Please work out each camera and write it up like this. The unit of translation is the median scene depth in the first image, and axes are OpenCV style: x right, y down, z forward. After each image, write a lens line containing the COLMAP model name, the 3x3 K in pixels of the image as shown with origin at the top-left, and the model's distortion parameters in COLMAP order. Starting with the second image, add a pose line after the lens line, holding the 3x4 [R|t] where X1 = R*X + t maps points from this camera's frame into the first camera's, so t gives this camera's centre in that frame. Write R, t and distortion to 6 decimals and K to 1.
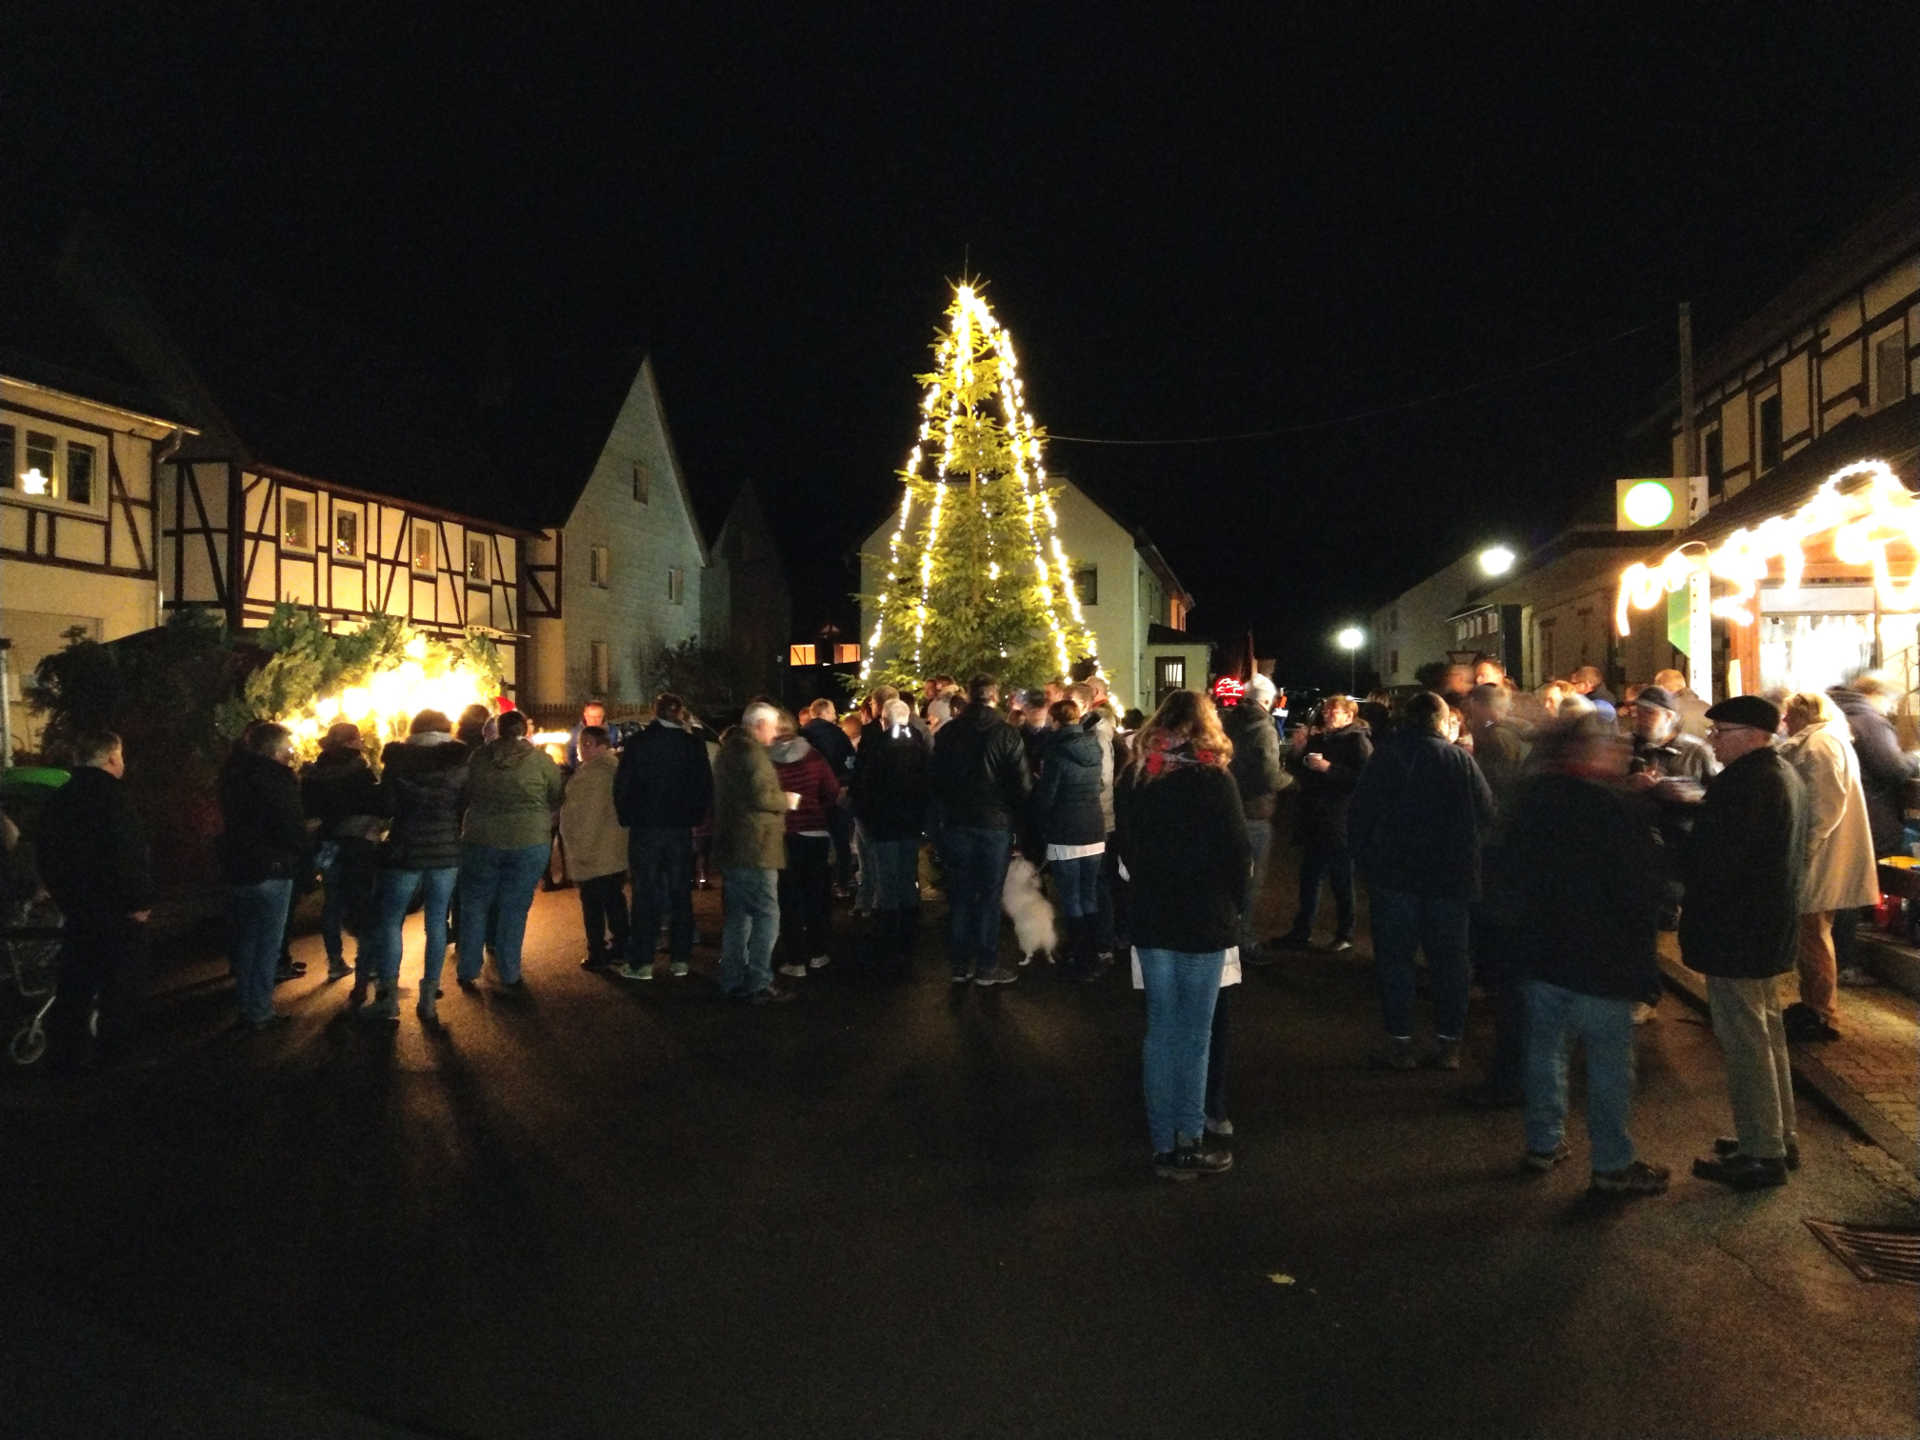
lens RADIAL K [[1514.2, 0, 960.0], [0, 1514.2, 720.0], [0, 0, 1]] dist [0.005880, 0.004874]
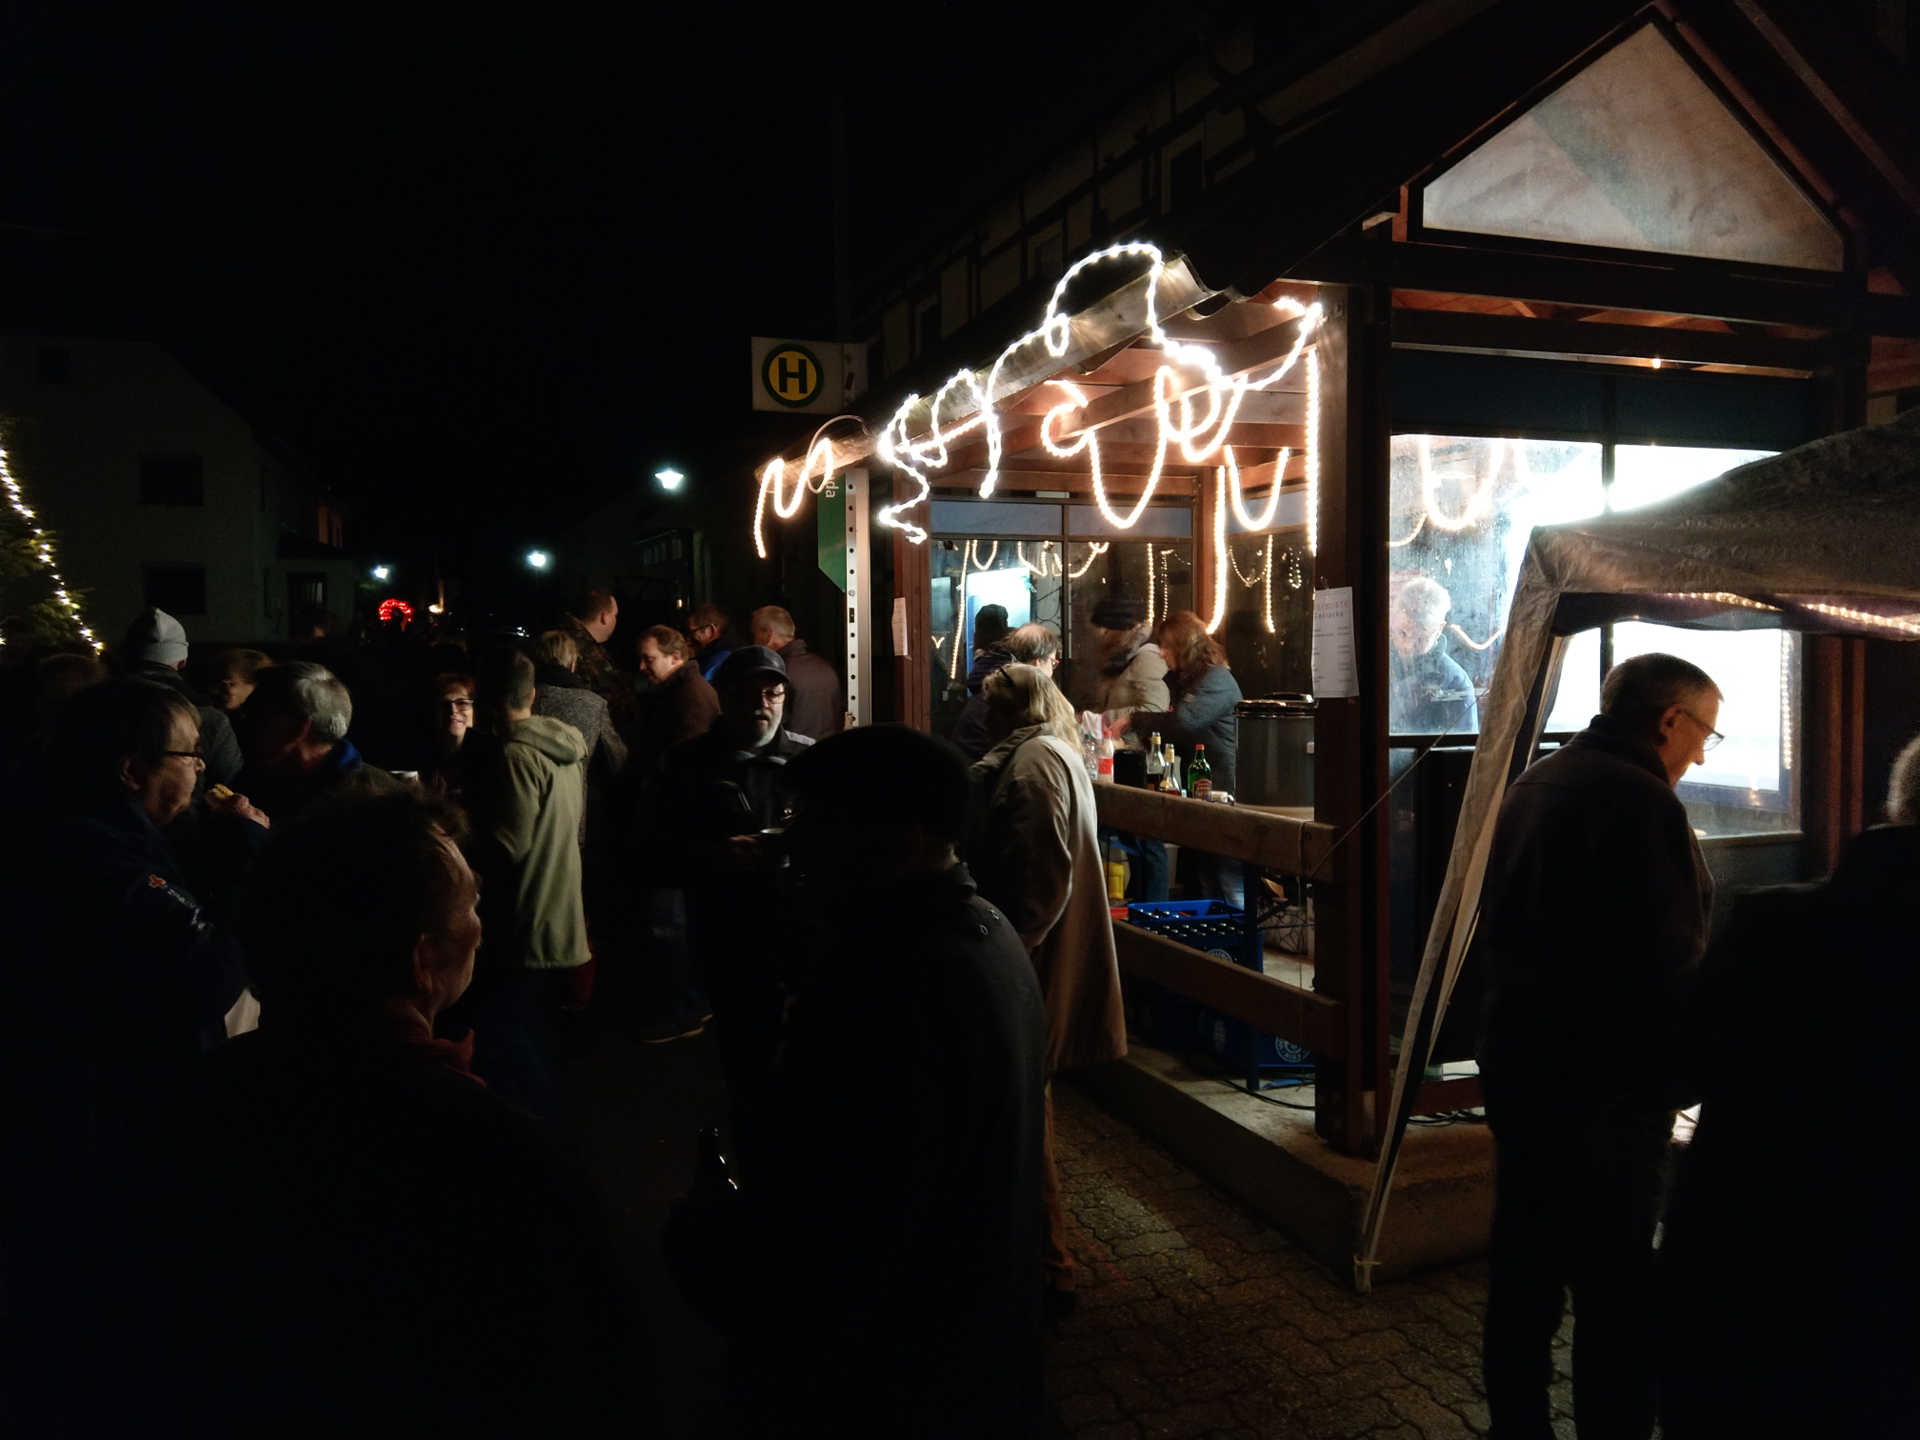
lens RADIAL K [[1473.0, 0, 960.0], [0, 1473.0, 720.0], [0, 0, 1]] dist [0.081007, -0.130336]
pose [[0.869064, -0.020943, 0.494256, 0.106116], [-0.005159, 0.998666, 0.051386, -0.010154], [-0.494672, -0.047208, 0.867796, 0.211198]]
